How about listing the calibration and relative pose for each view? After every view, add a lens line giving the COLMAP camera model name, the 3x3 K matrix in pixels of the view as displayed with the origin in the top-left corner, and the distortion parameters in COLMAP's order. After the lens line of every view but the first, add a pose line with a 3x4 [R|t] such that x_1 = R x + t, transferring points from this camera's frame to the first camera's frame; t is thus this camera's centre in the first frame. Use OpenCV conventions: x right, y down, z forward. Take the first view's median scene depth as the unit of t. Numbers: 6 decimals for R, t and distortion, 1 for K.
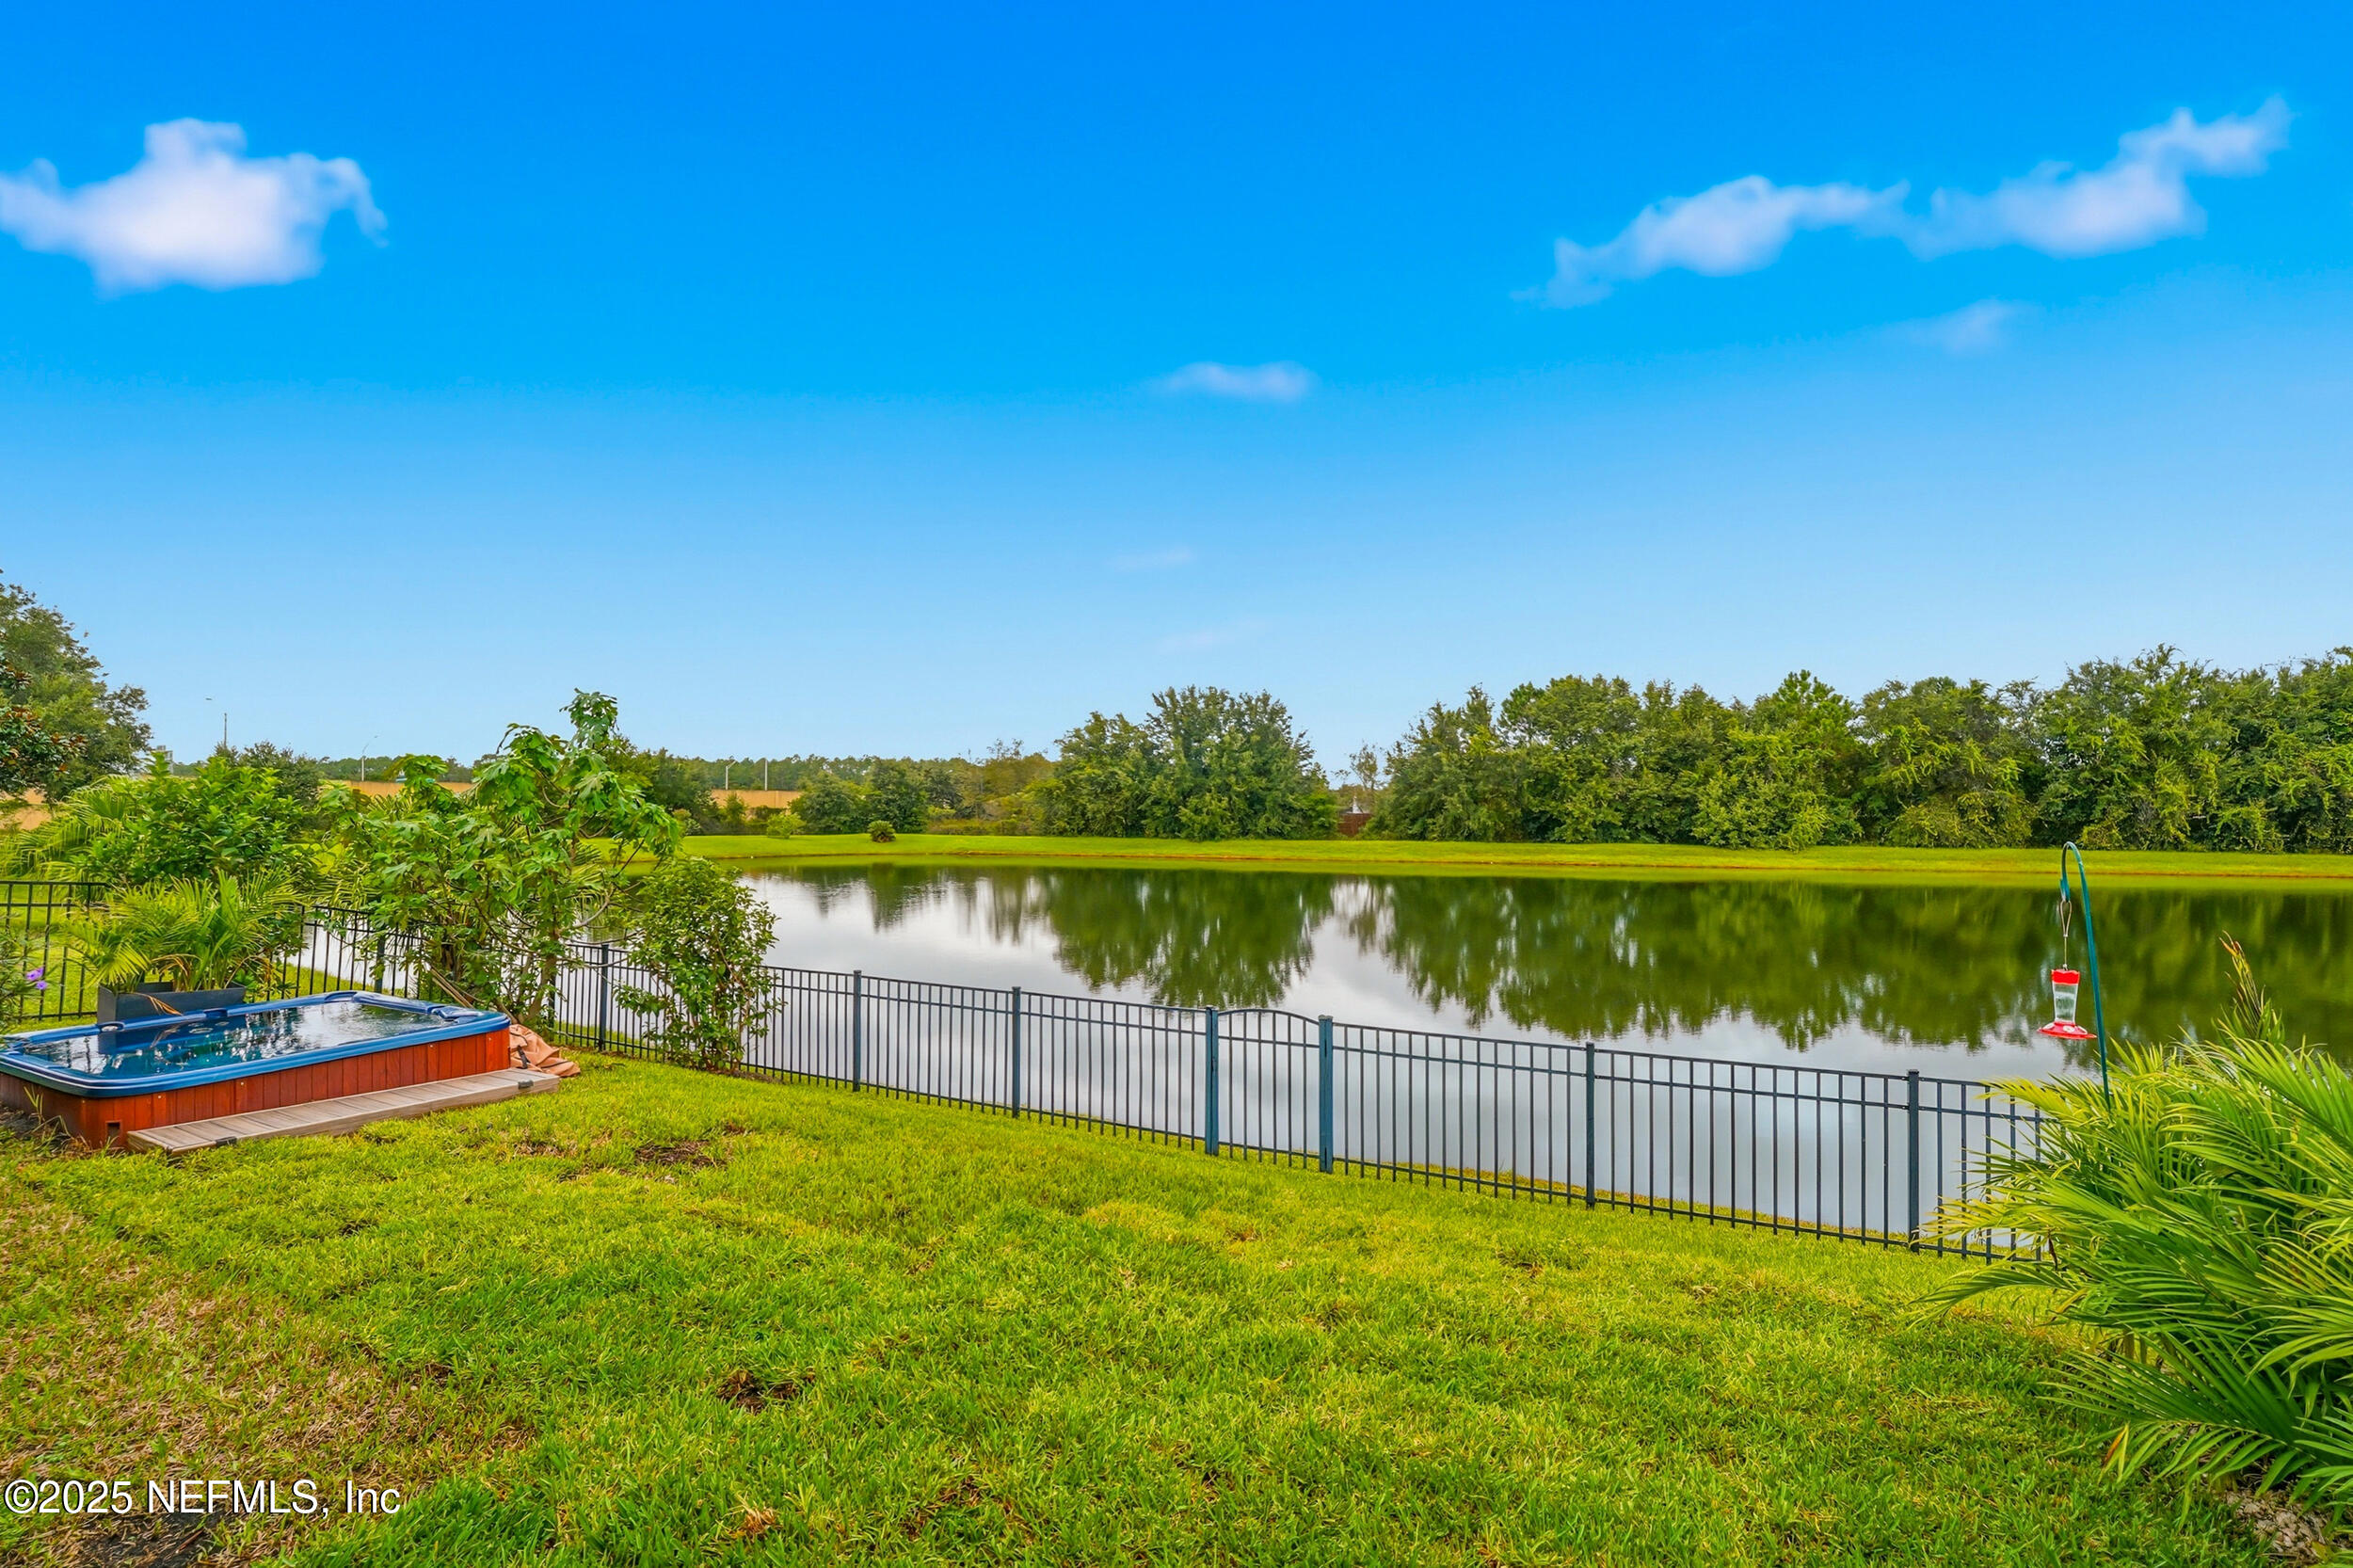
lens RADIAL K [[998.3, 0, 1175.4], [0, 998.3, 820.5], [0, 0, 1]] dist [-0.001815, -0.000087]
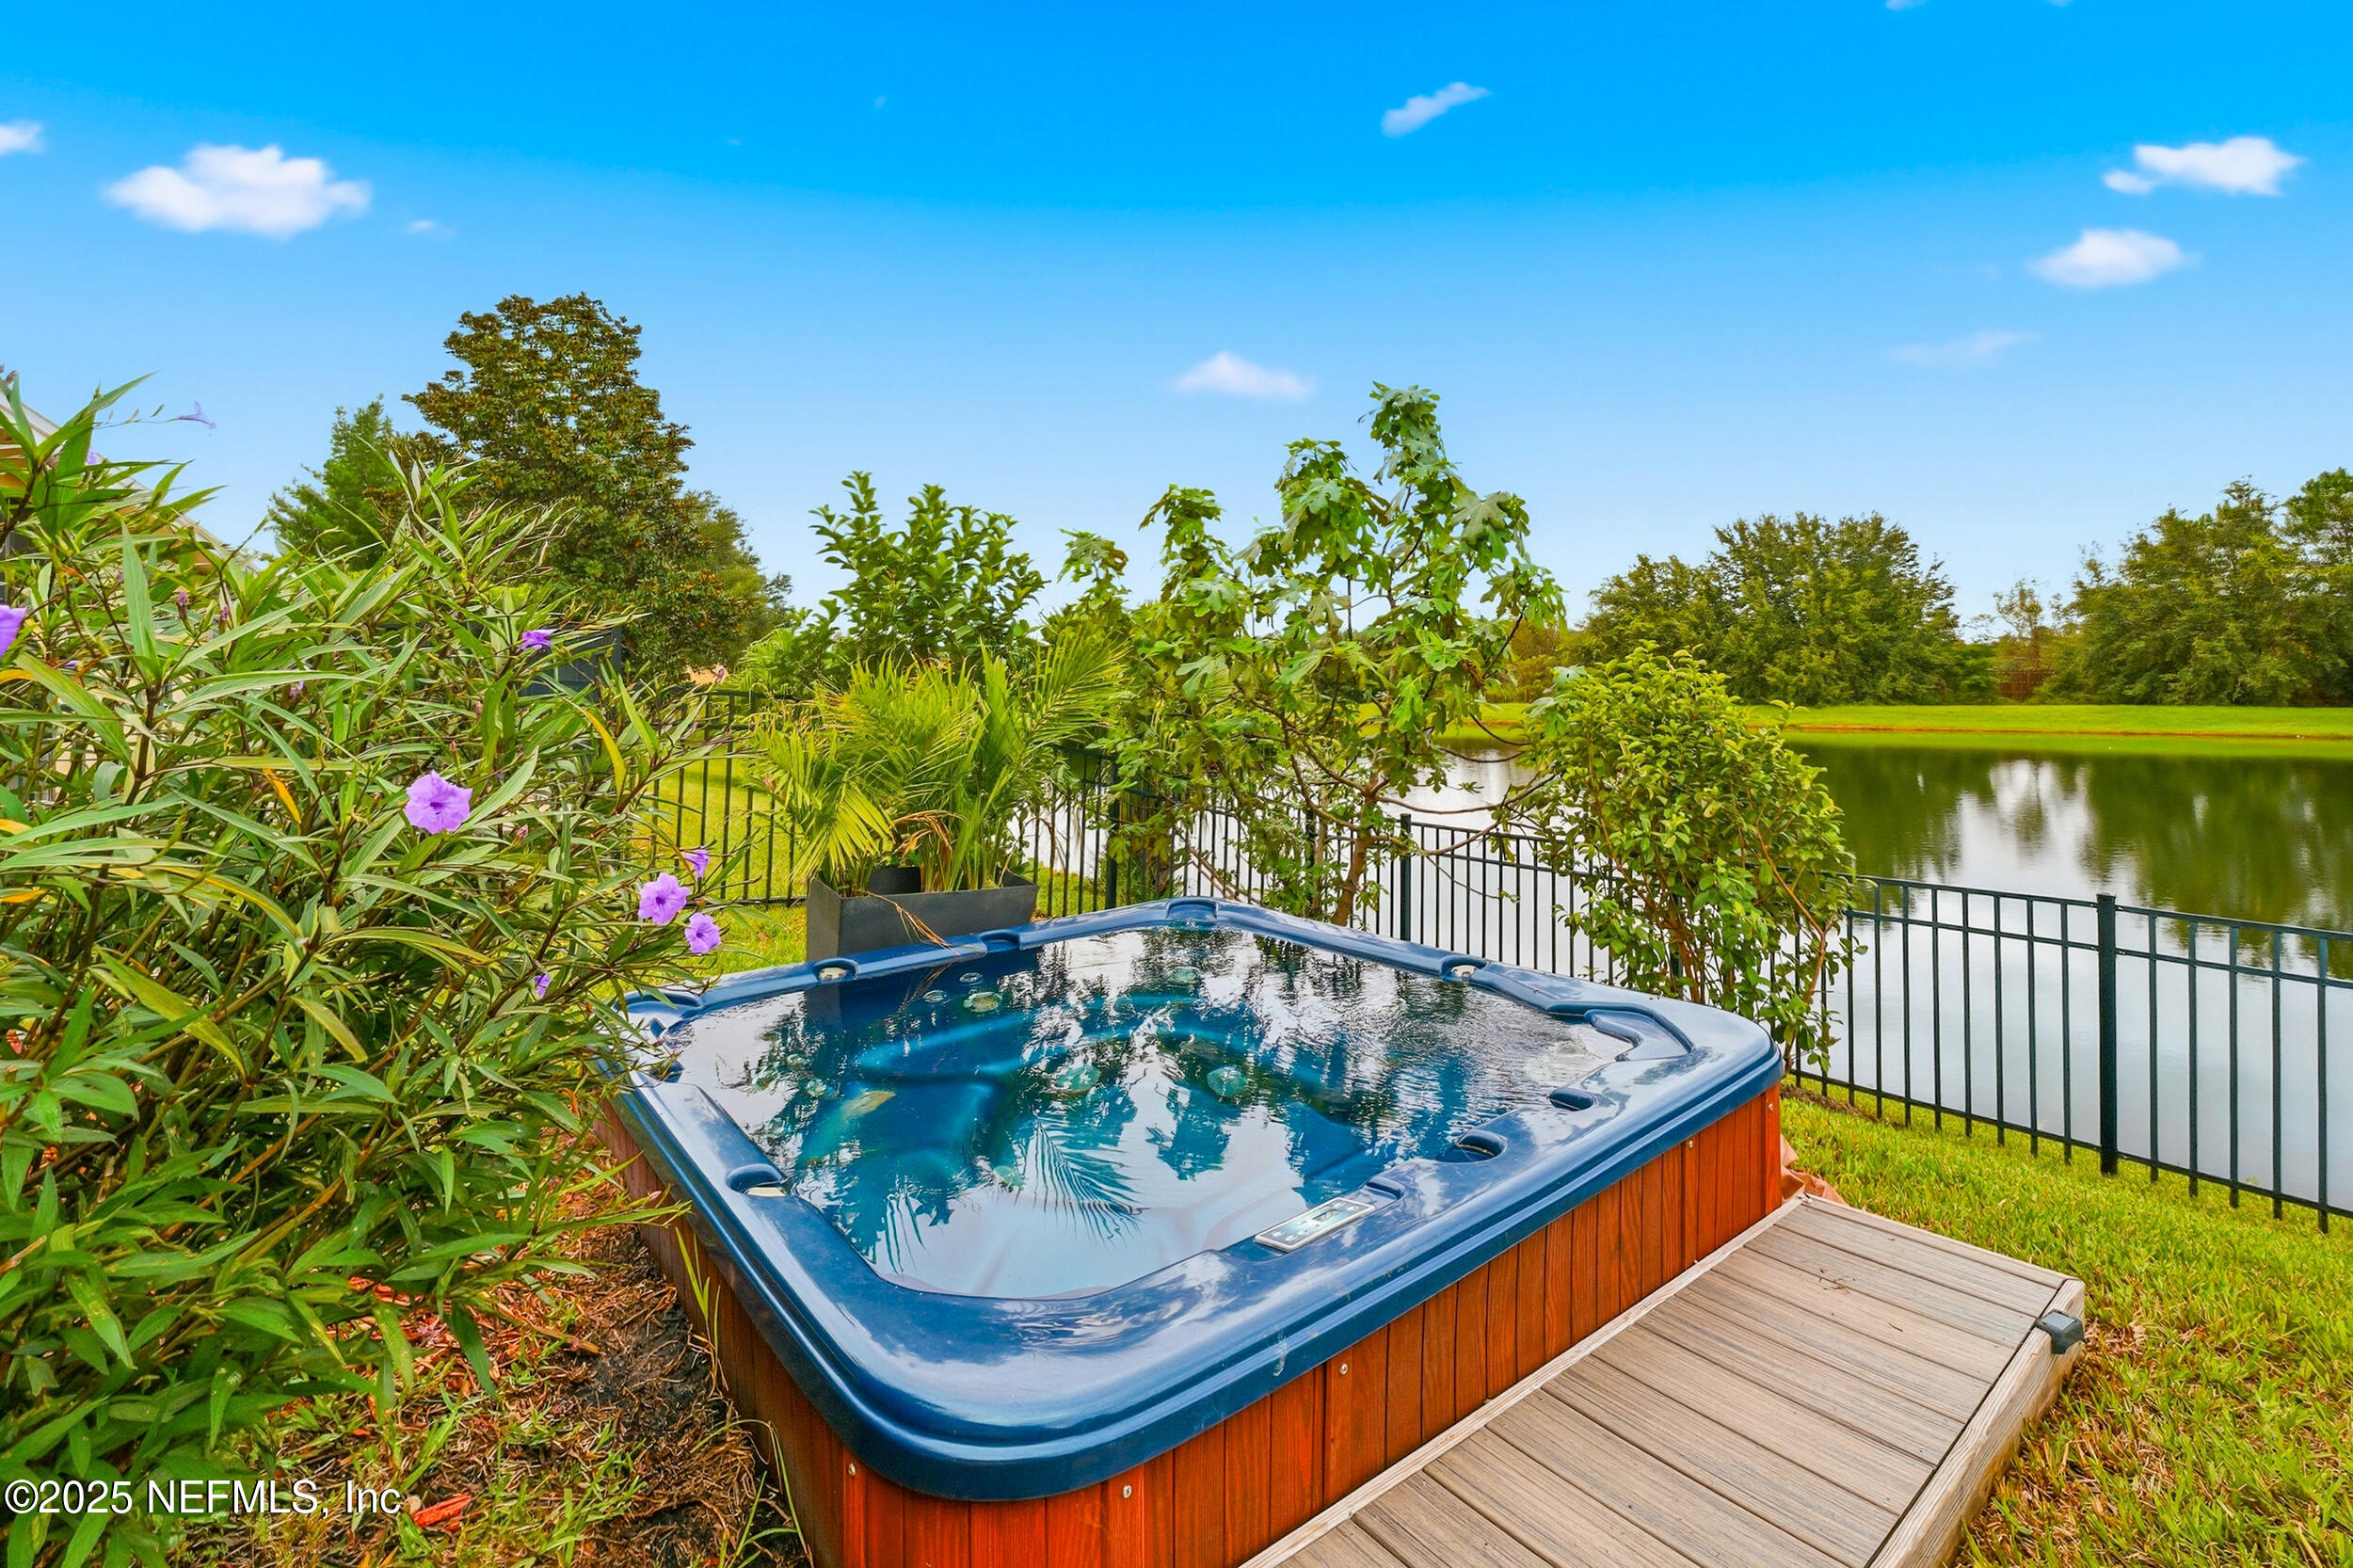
lens RADIAL K [[971.0, 0, 1174.1], [0, 971.0, 790.0], [0, 0, 1]] dist [-0.003337, 0.000045]
pose [[0.910886, 0.024945, -0.411904, -0.099009], [0.012245, 0.996098, 0.087402, 0.011899], [0.412477, -0.084657, 0.907026, 0.088525]]
